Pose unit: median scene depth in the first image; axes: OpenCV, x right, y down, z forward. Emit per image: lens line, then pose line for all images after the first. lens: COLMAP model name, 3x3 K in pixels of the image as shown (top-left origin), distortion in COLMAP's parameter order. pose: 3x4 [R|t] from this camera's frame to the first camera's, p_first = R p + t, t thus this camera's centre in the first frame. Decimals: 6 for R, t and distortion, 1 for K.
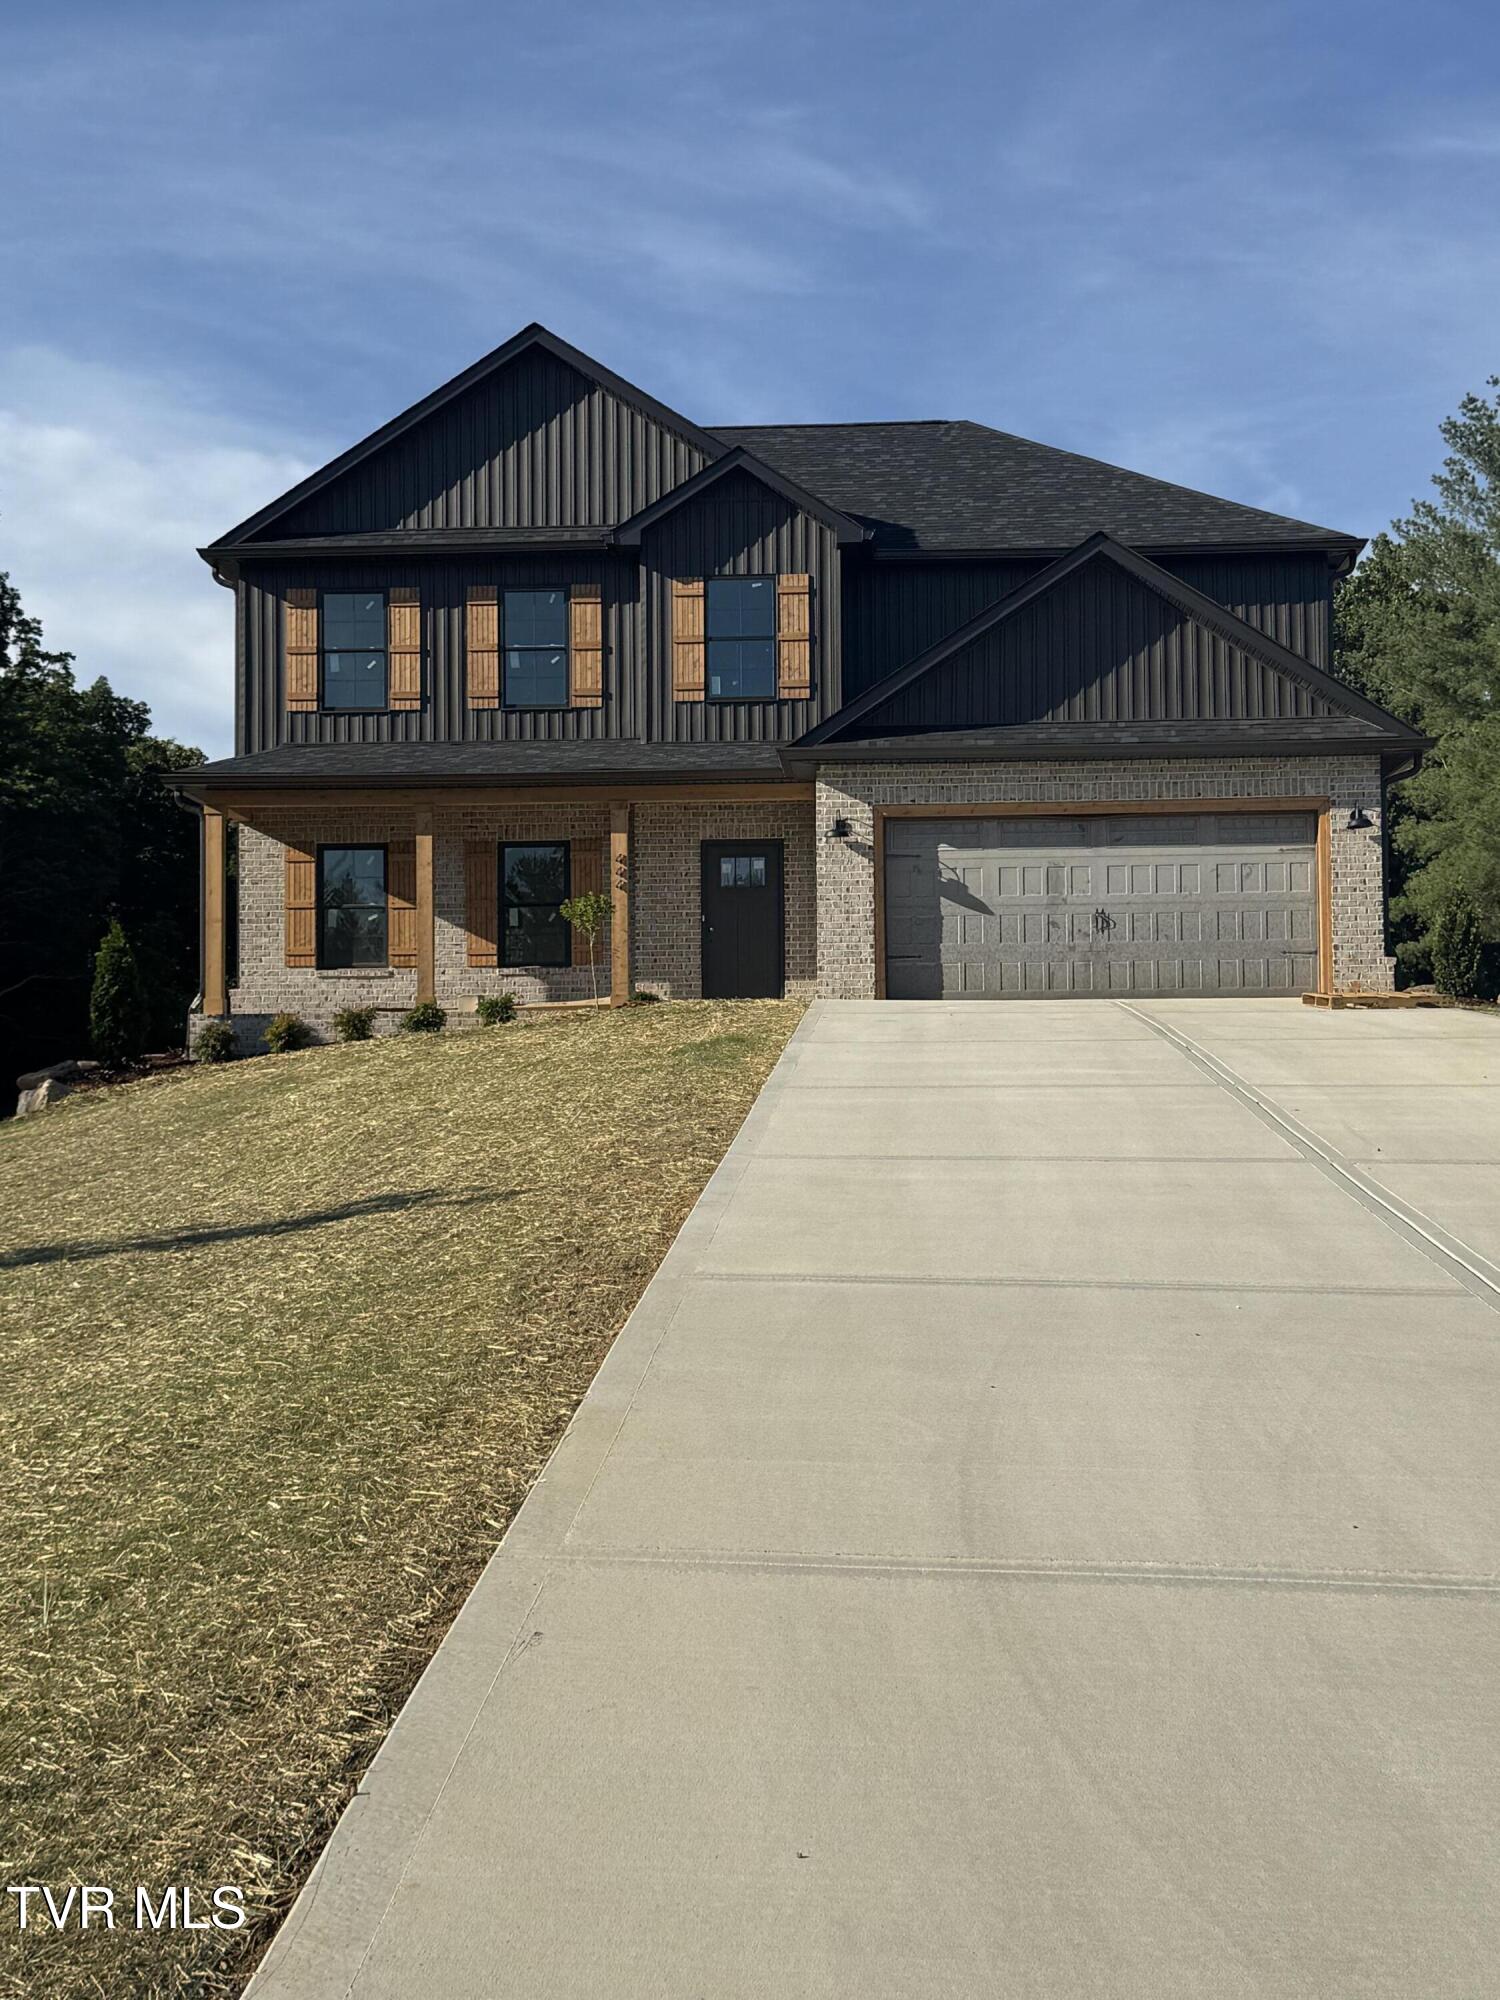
lens RADIAL K [[2679.7, 0, 762.0], [0, 2679.7, 1000.5], [0, 0, 1]] dist [0.140535, 0.000000]
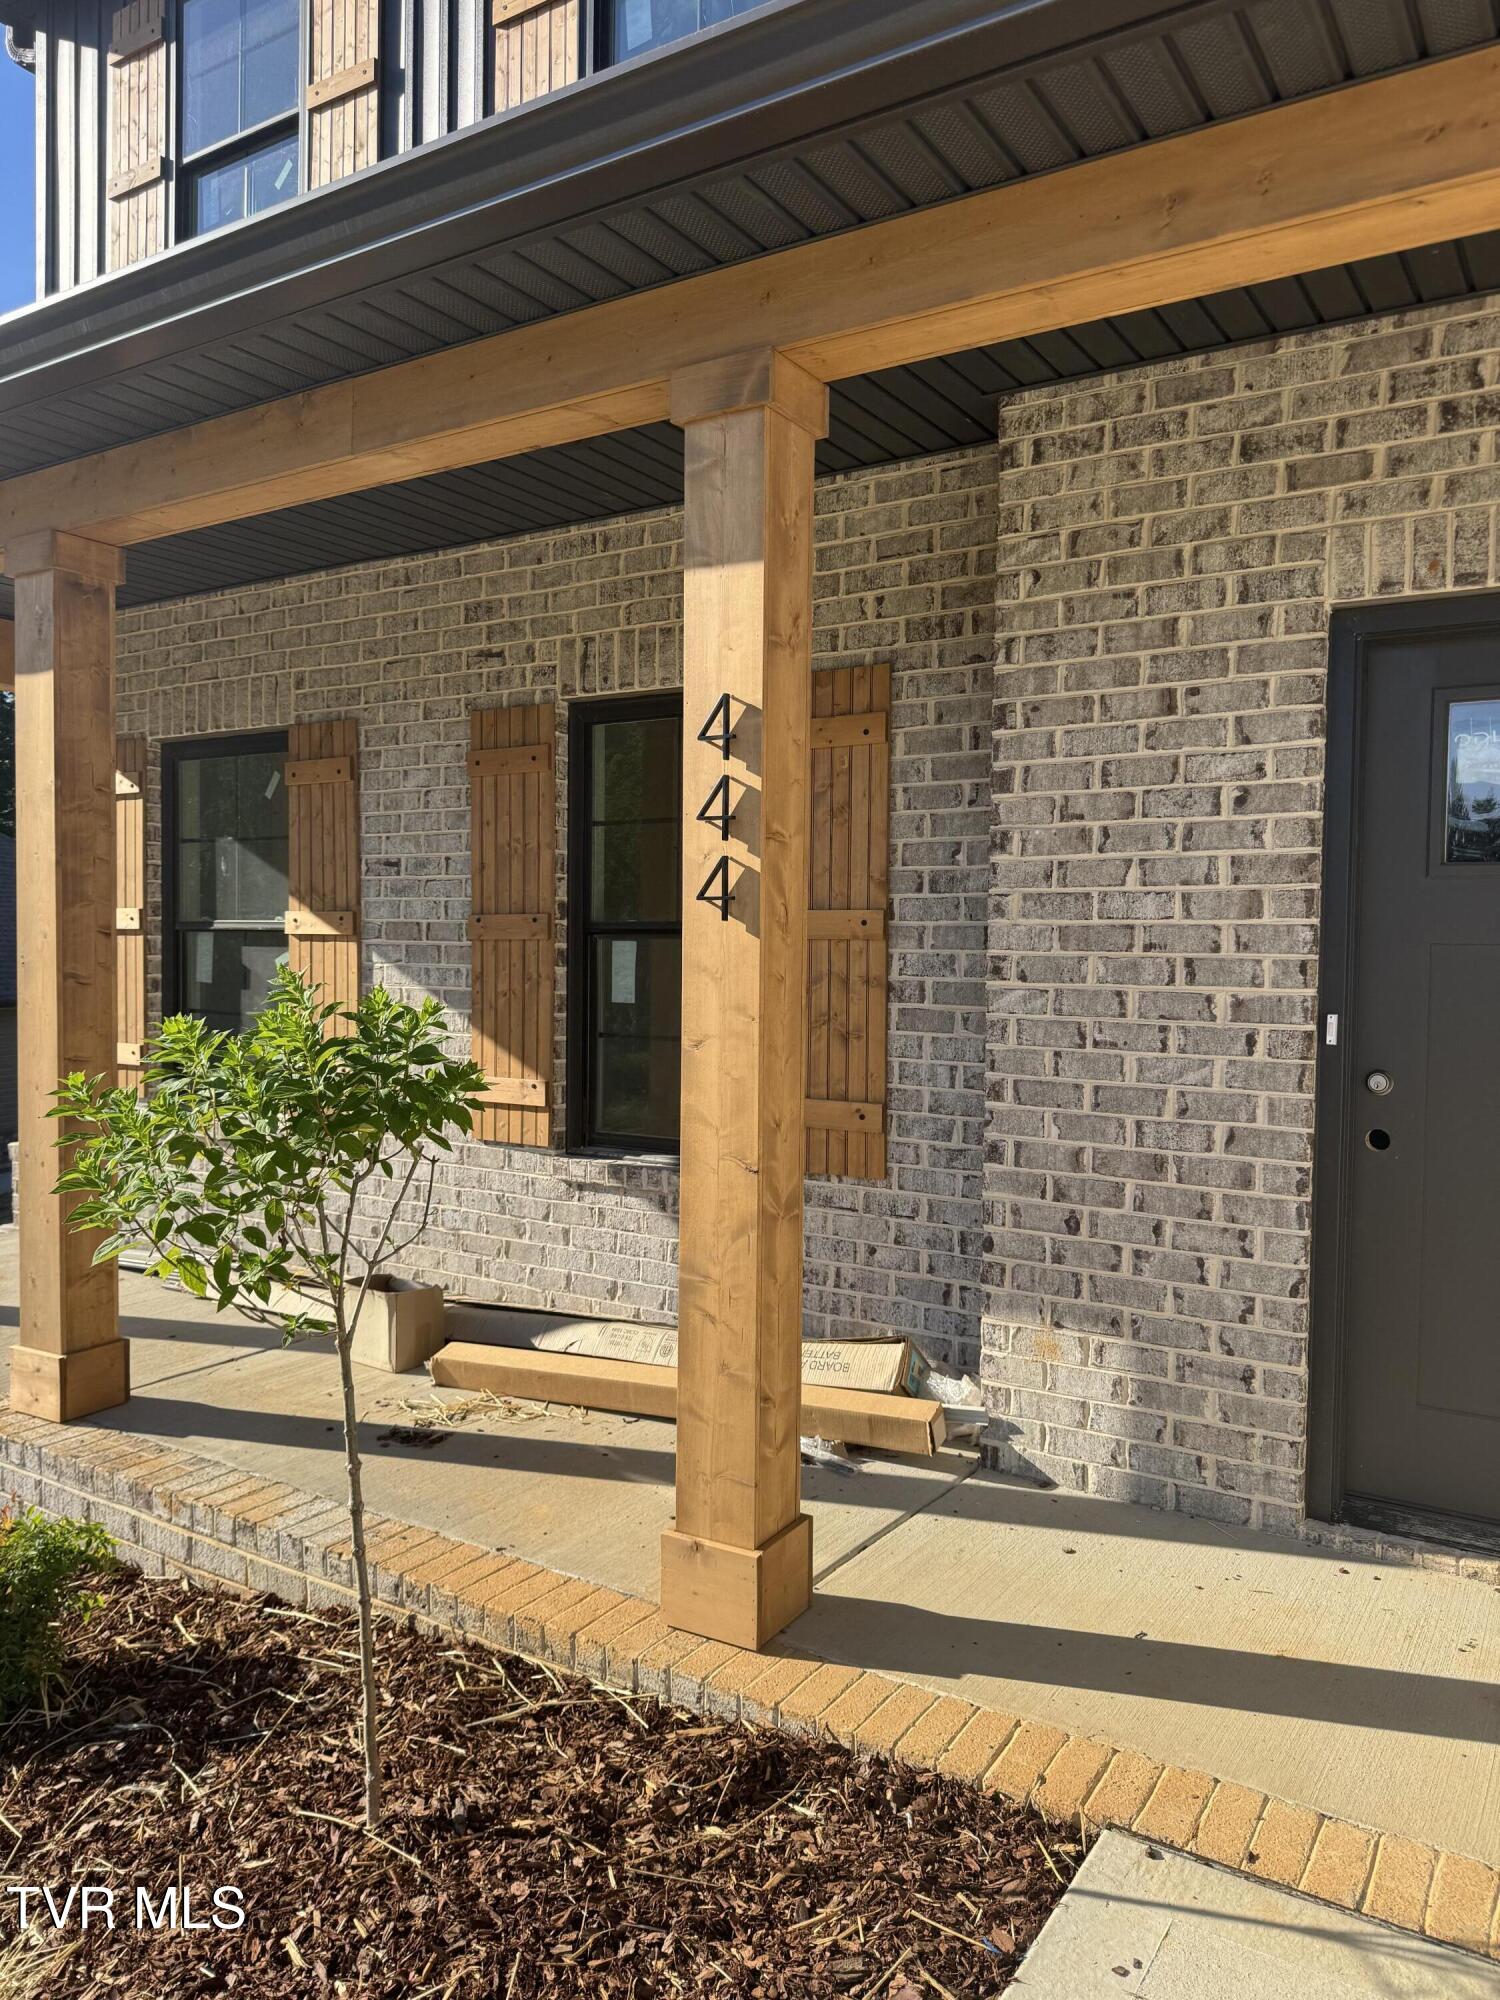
lens RADIAL K [[1408.8, 0, 748.8], [0, 1408.8, 1001.4], [0, 0, 1]] dist [0.030026, -0.000164]
pose [[0.869263, 0.038289, -0.492865, -0.008361], [0.010983, 0.995254, 0.096690, -0.043066], [0.494228, -0.089462, 0.864717, 0.896655]]
